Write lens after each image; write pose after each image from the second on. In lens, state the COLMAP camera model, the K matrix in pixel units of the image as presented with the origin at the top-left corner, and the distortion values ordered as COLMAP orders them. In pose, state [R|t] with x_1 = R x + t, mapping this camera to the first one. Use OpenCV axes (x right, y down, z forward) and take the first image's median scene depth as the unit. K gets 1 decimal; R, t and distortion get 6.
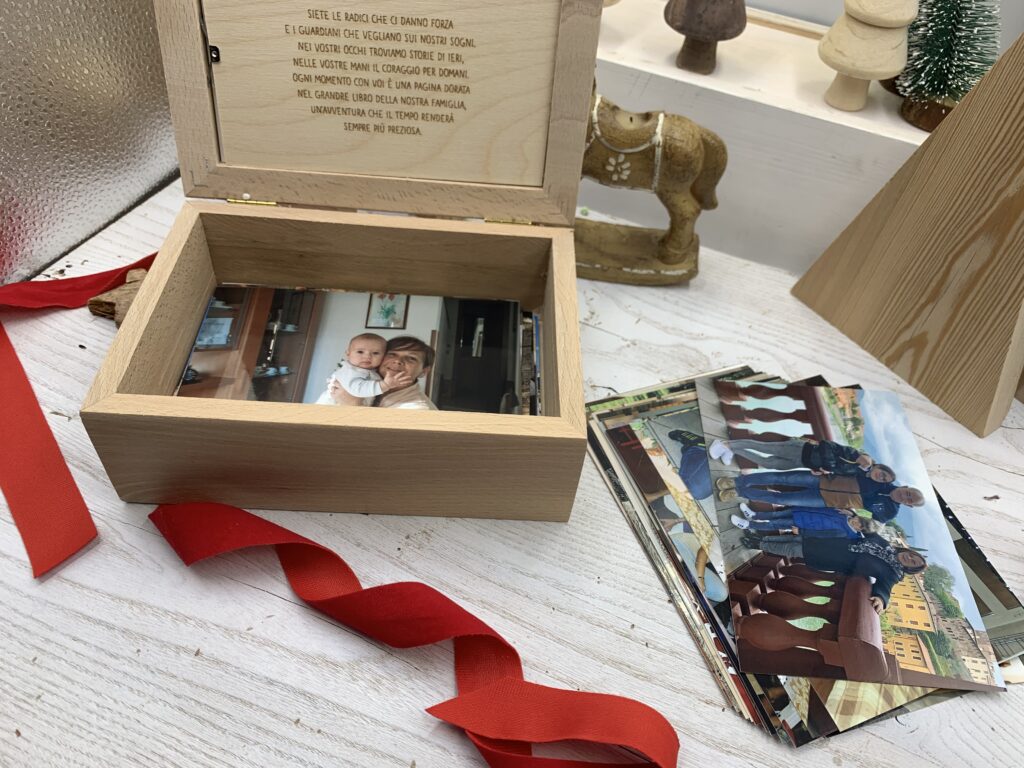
lens RADIAL K [[804.8, 0, 546.0], [0, 804.8, 369.5], [0, 0, 1]] dist [-0.006418, -0.006853]
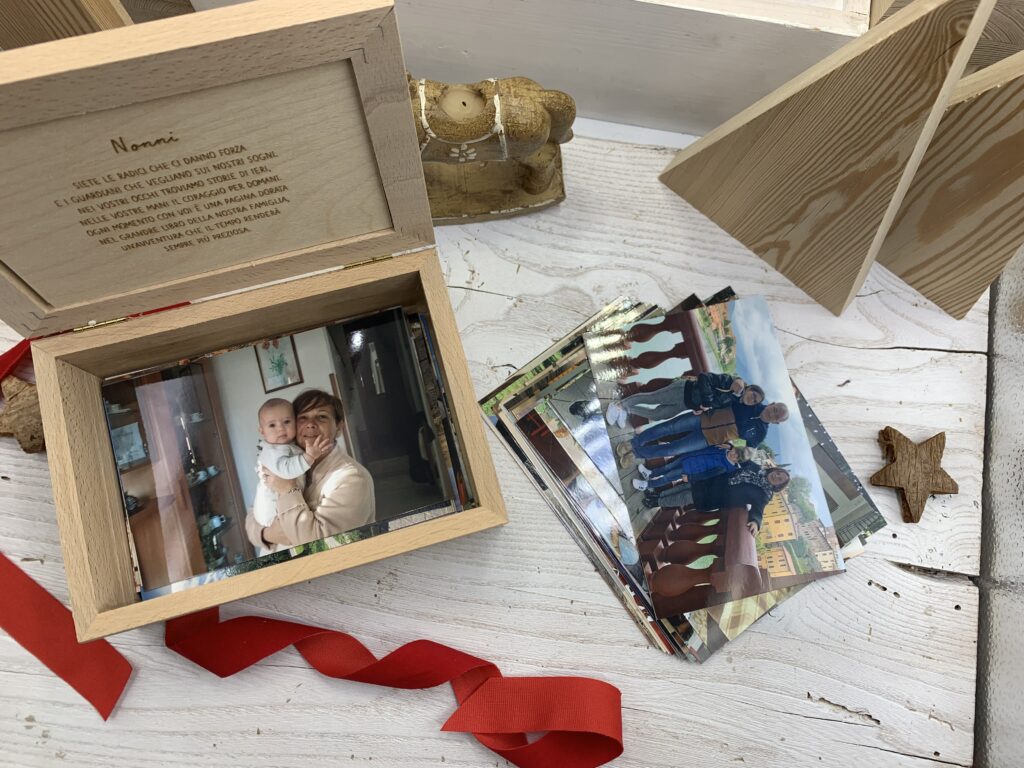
lens RADIAL K [[804.8, 0, 546.0], [0, 804.8, 369.5], [0, 0, 1]] dist [-0.006418, -0.006853]
pose [[0.967488, -0.250376, 0.035756, 0.102551], [0.191797, 0.818474, 0.541585, -0.620822], [-0.164865, -0.517119, 0.839885, 0.099958]]
